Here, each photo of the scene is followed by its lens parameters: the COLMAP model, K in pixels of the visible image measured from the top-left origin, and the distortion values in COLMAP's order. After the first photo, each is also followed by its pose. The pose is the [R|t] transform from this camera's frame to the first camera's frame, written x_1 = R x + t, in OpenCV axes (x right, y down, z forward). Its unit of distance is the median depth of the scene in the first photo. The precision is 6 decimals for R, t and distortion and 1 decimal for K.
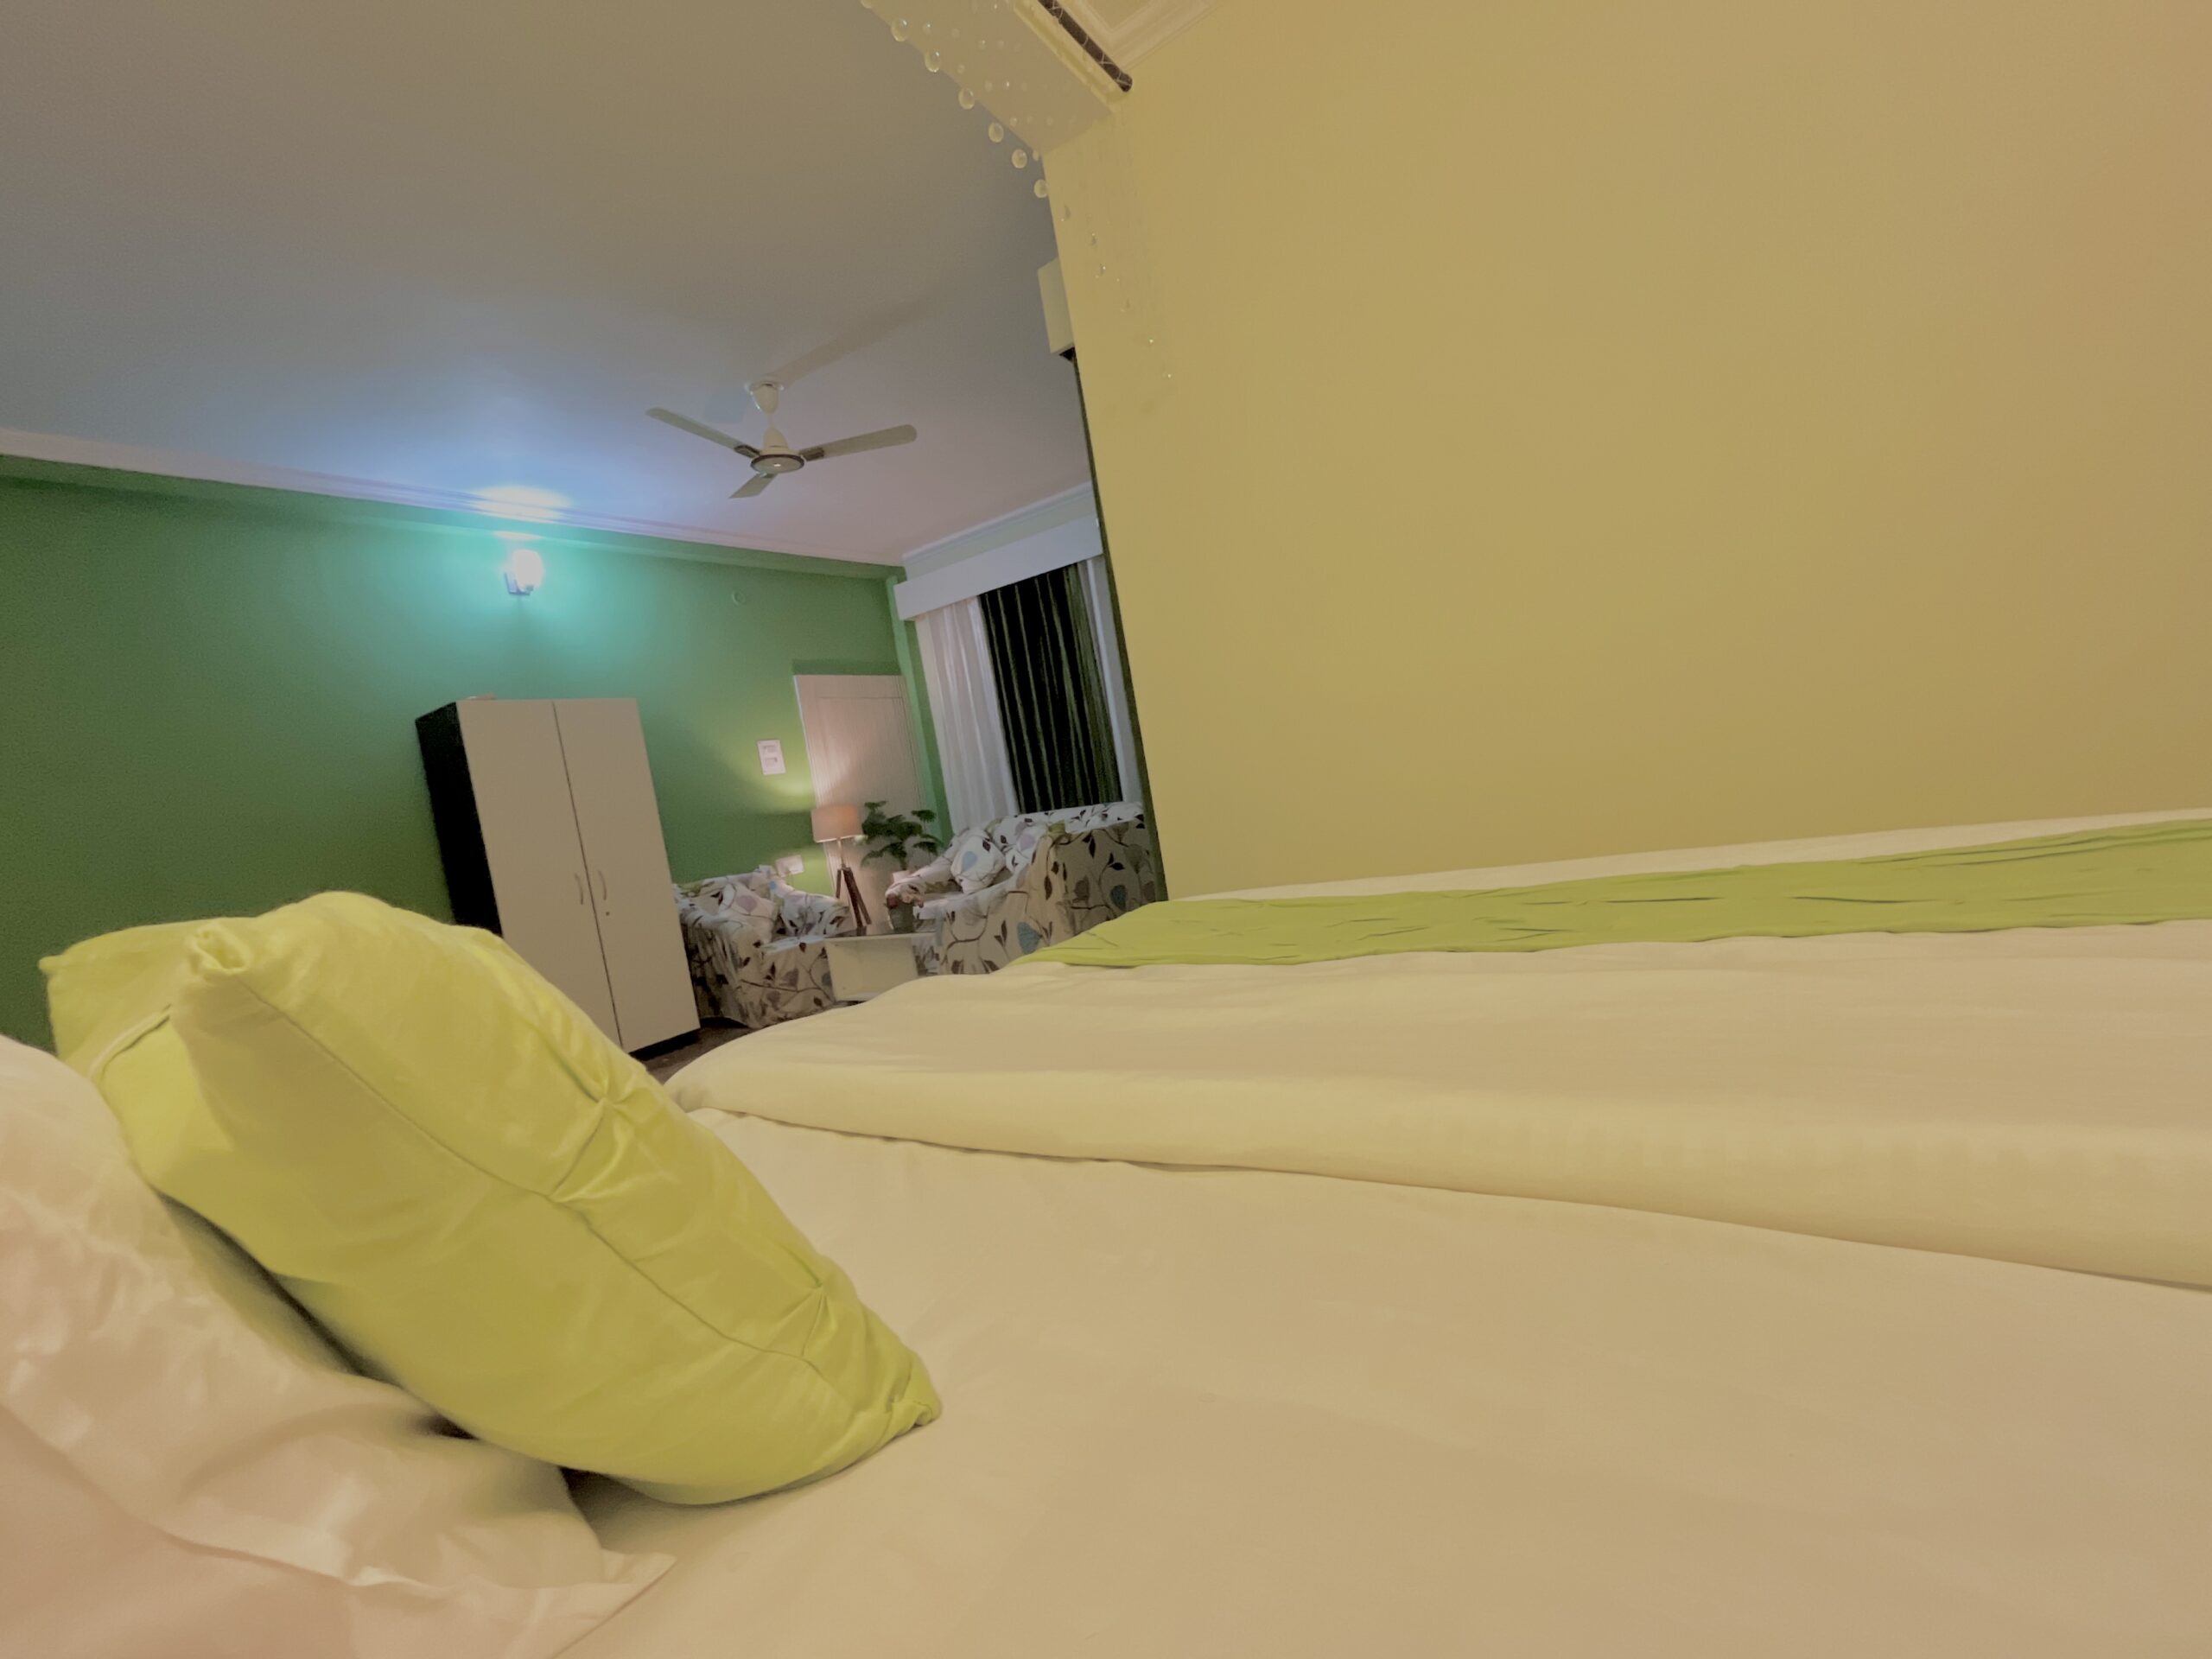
lens RADIAL K [[897.6, 0, 1104.5], [0, 897.6, 820.6], [0, 0, 1]] dist [0.004017, 0.000133]
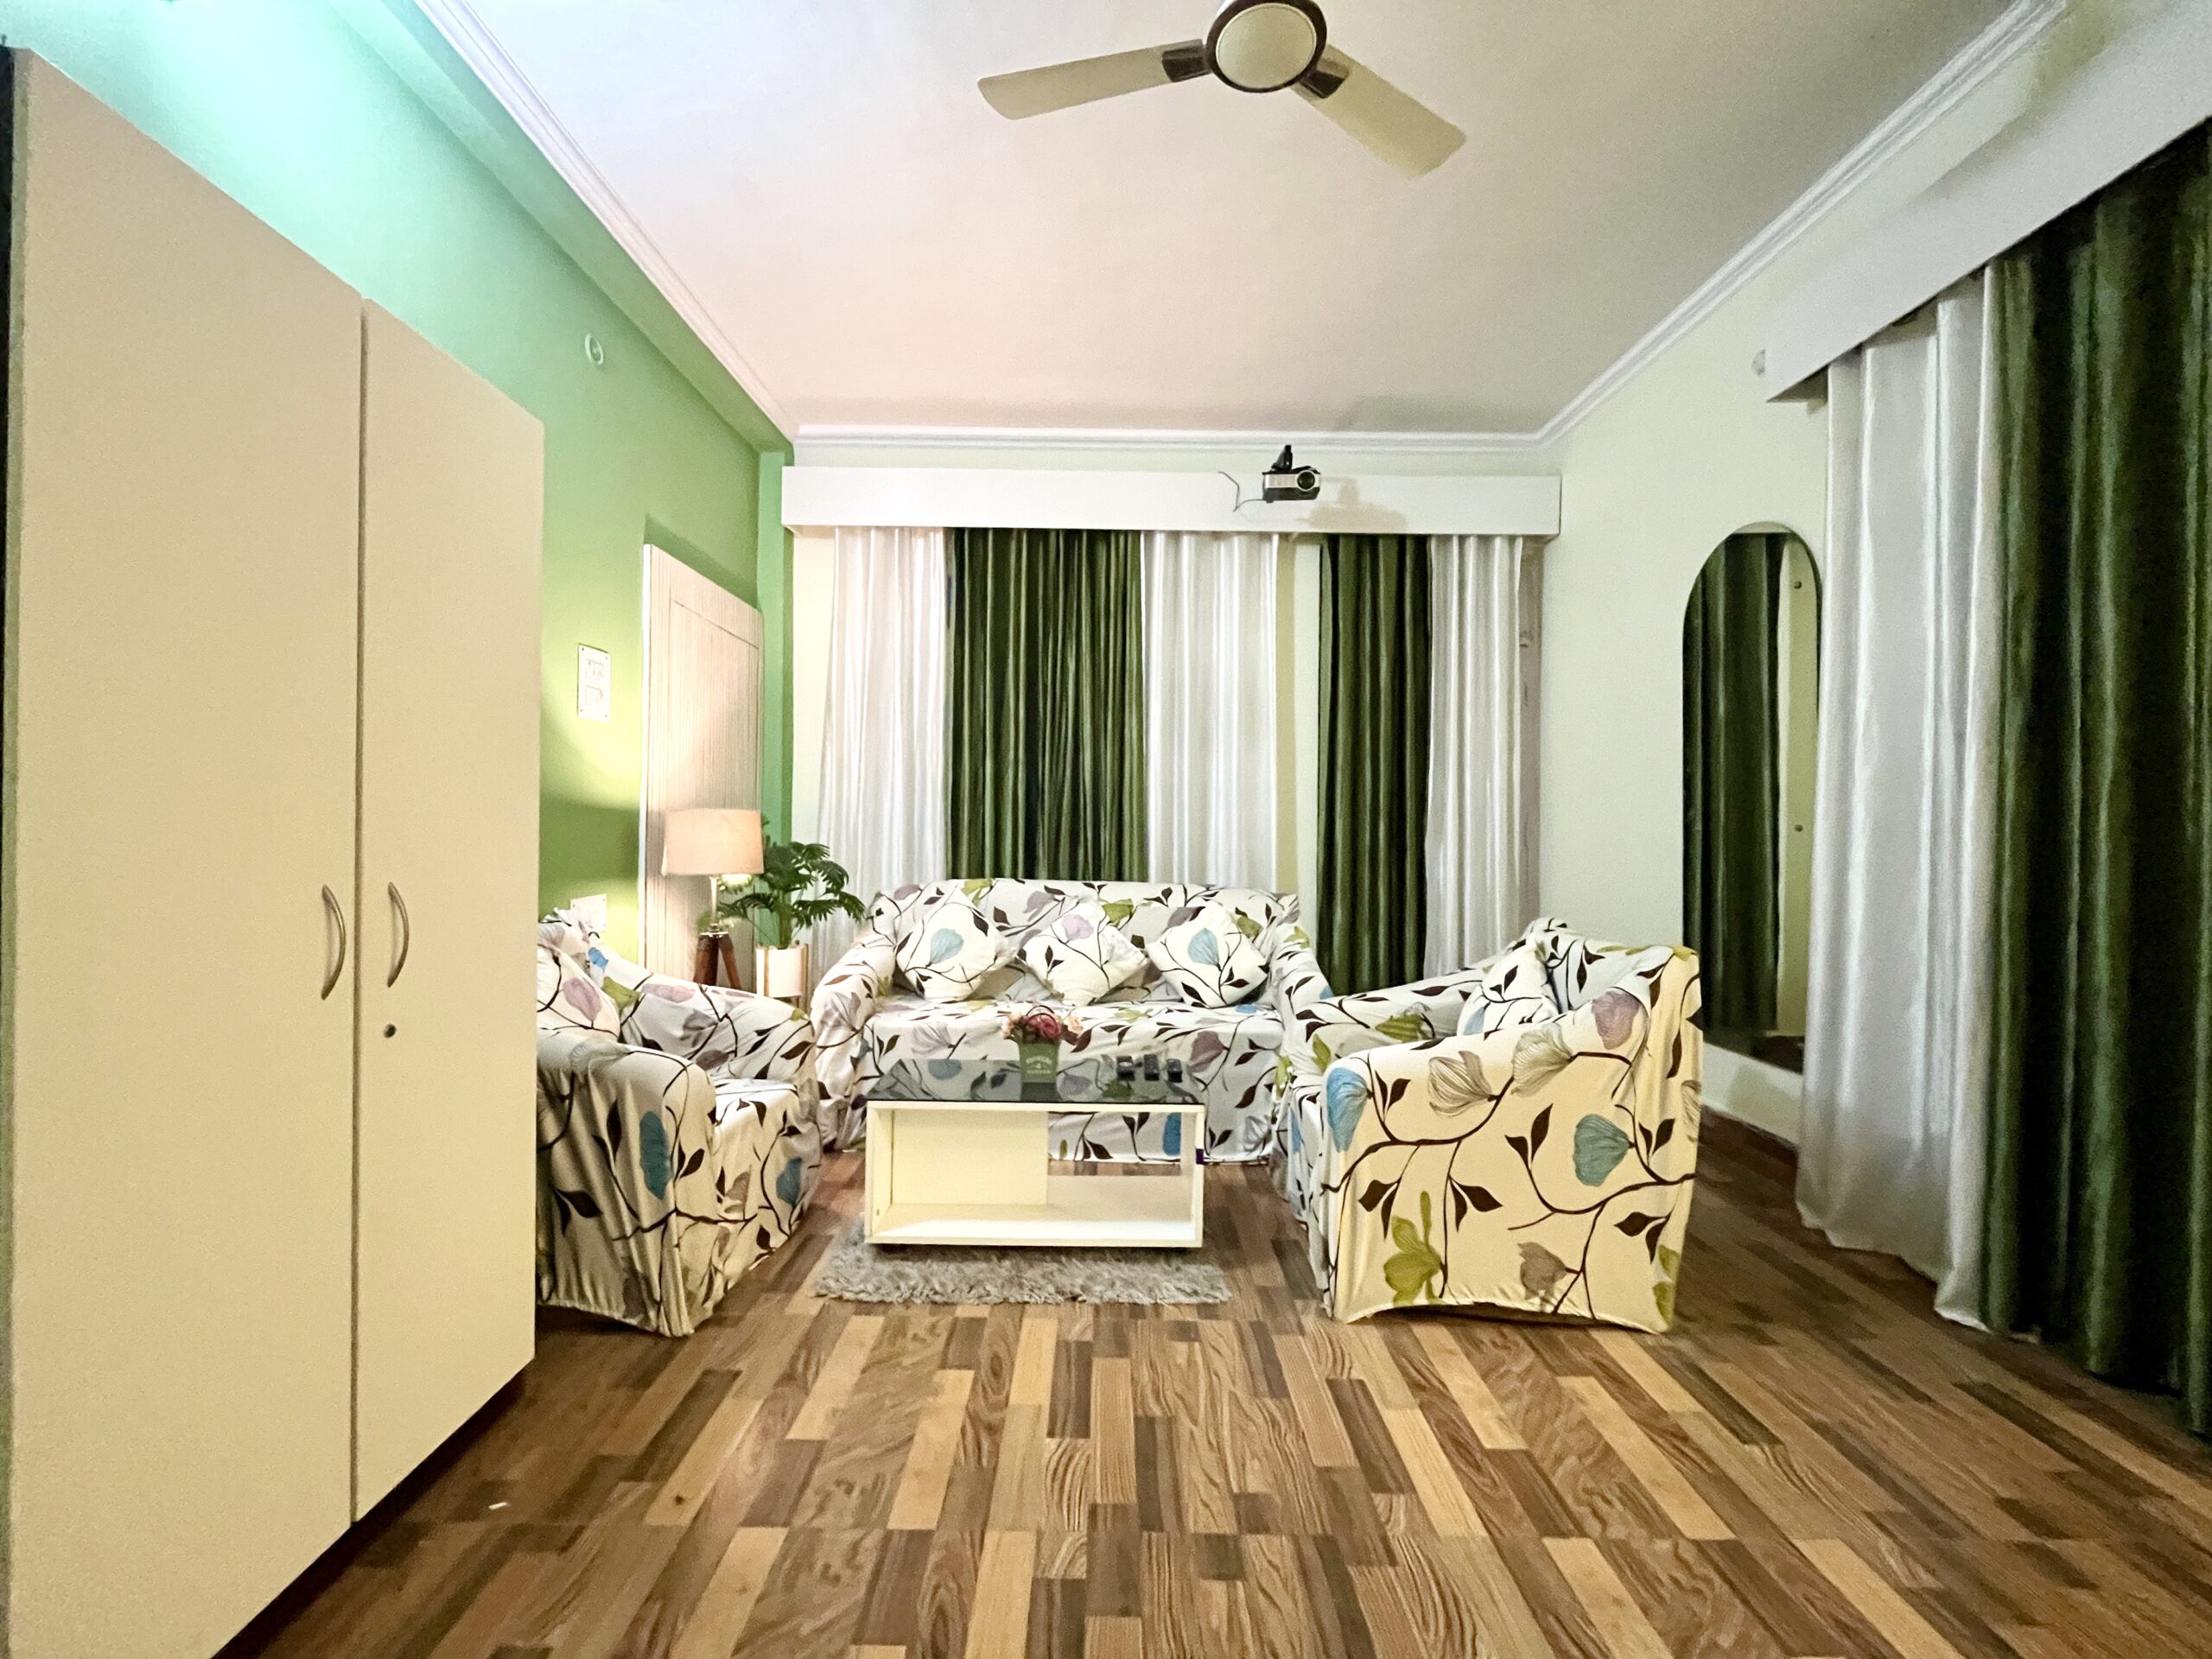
lens RADIAL K [[897.6, 0, 1098.1], [0, 897.6, 834.7], [0, 0, 1]] dist [0.004017, 0.000133]
pose [[0.824564, 0.173413, 0.538537, -0.390810], [-0.124088, 0.984123, -0.126902, 0.035390], [-0.551993, 0.037813, 0.832991, 0.454388]]
